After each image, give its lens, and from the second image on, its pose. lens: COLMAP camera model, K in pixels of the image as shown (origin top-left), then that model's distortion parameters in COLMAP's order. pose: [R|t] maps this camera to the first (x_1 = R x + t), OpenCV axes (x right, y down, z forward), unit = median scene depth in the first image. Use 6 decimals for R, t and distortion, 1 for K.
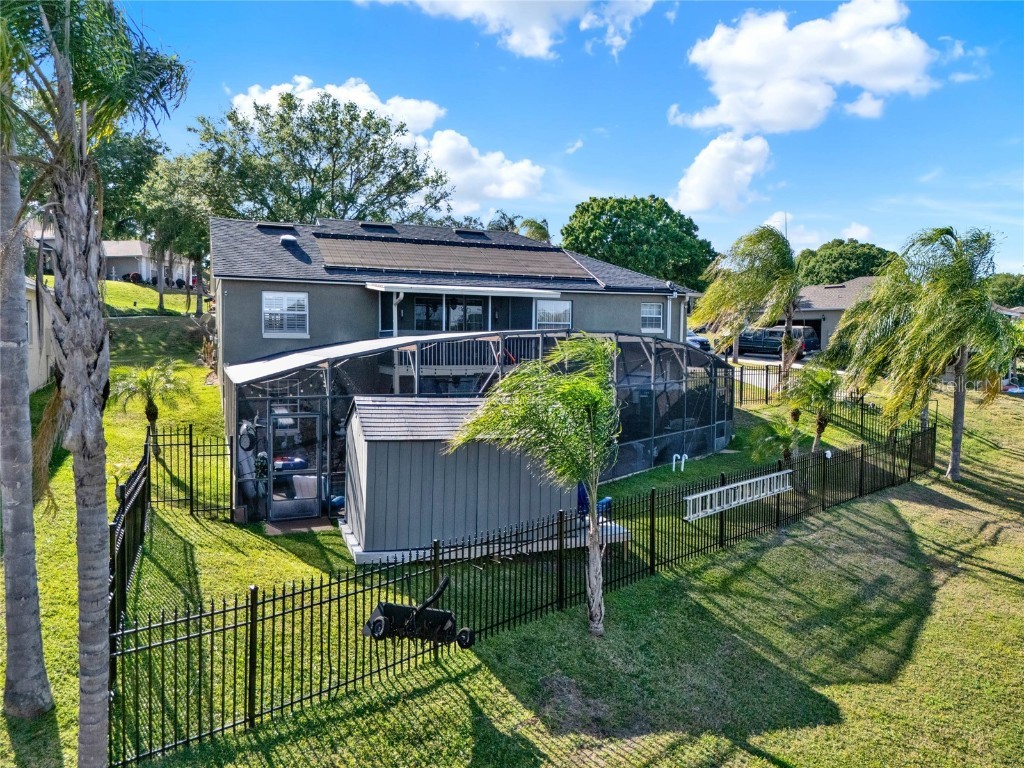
lens RADIAL K [[754.6, 0, 511.4], [0, 754.6, 411.7], [0, 0, 1]] dist [0.040416, -0.004544]
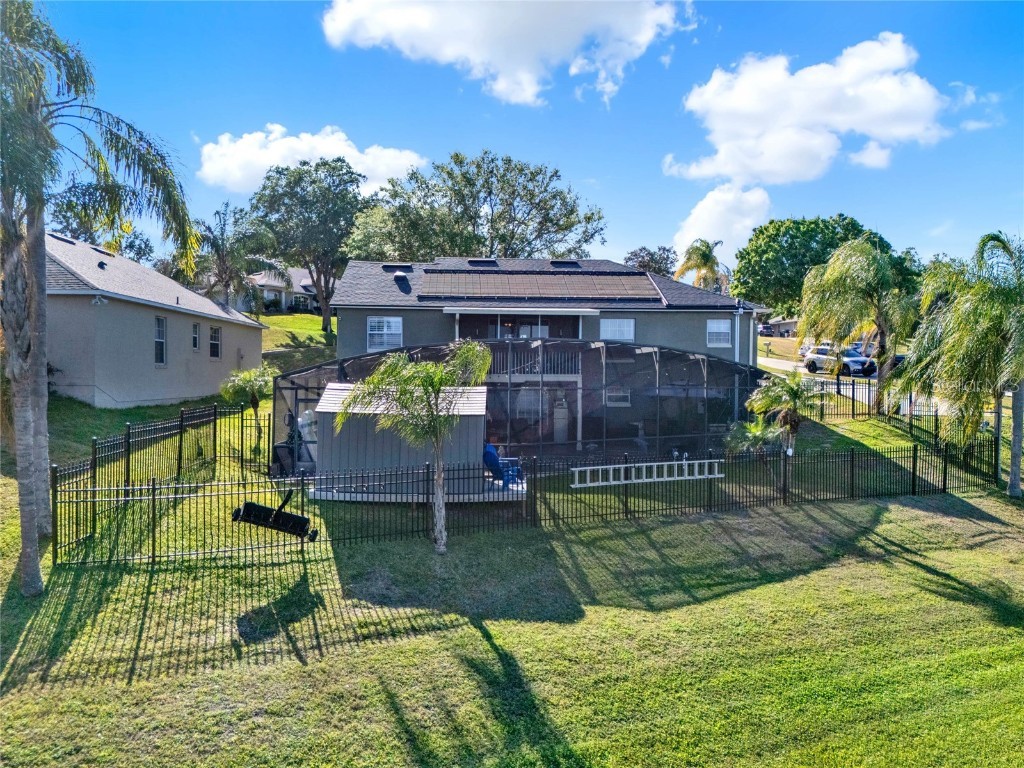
lens RADIAL K [[767.6, 0, 512.0], [0, 767.6, 384.0], [0, 0, 1]] dist [0.047754, -0.038895]
pose [[0.942526, 0.004014, -0.334108, 0.334324], [-0.030276, 0.996841, -0.073432, 0.042868], [0.332757, 0.079327, 0.939670, -0.129206]]
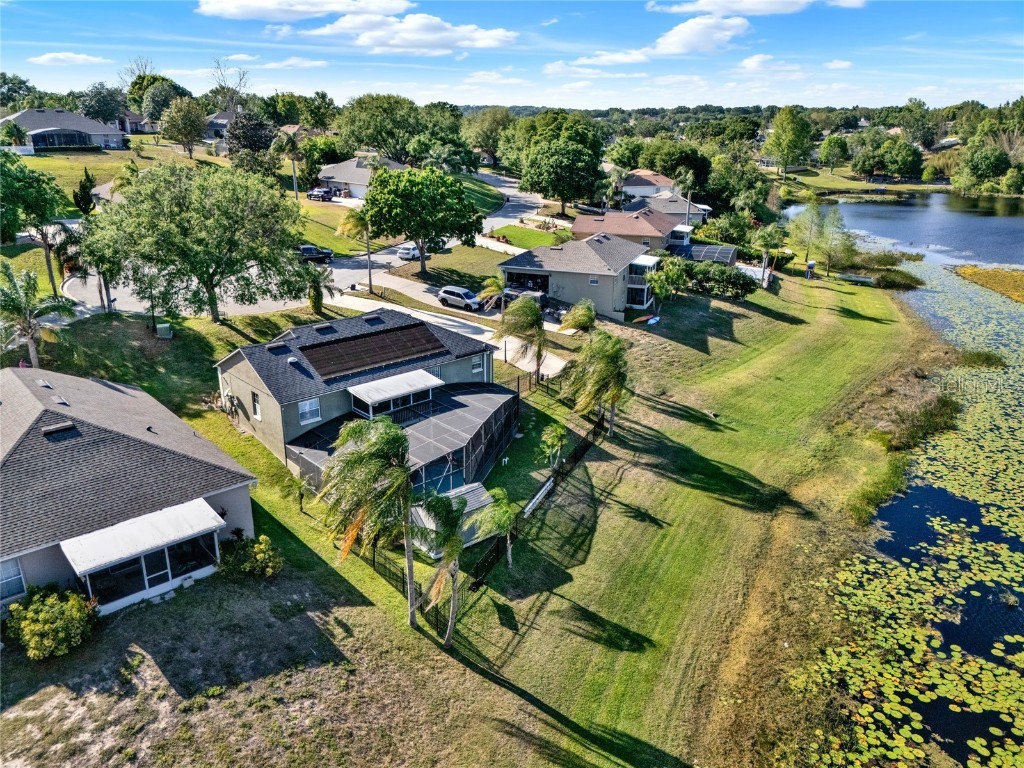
lens RADIAL K [[767.6, 0, 512.0], [0, 767.6, 384.0], [0, 0, 1]] dist [0.047754, -0.038895]
pose [[0.934856, -0.118200, 0.334773, -0.472045], [0.028239, 0.964720, 0.261761, -0.711513], [-0.353902, -0.235255, 0.905212, -0.988885]]
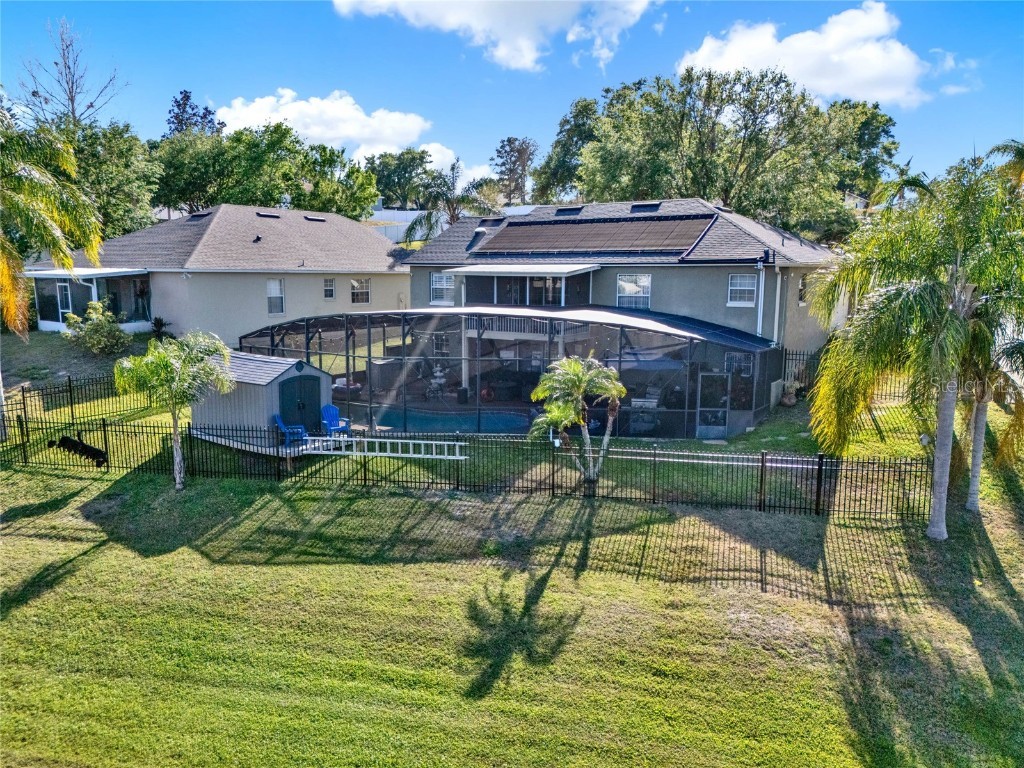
lens RADIAL K [[767.6, 0, 512.0], [0, 767.6, 384.0], [0, 0, 1]] dist [0.047754, -0.038895]
pose [[0.553525, 0.114470, -0.824929, 0.997367], [-0.075004, 0.993336, 0.087511, -0.087859], [0.829449, 0.013433, 0.558422, 0.303121]]
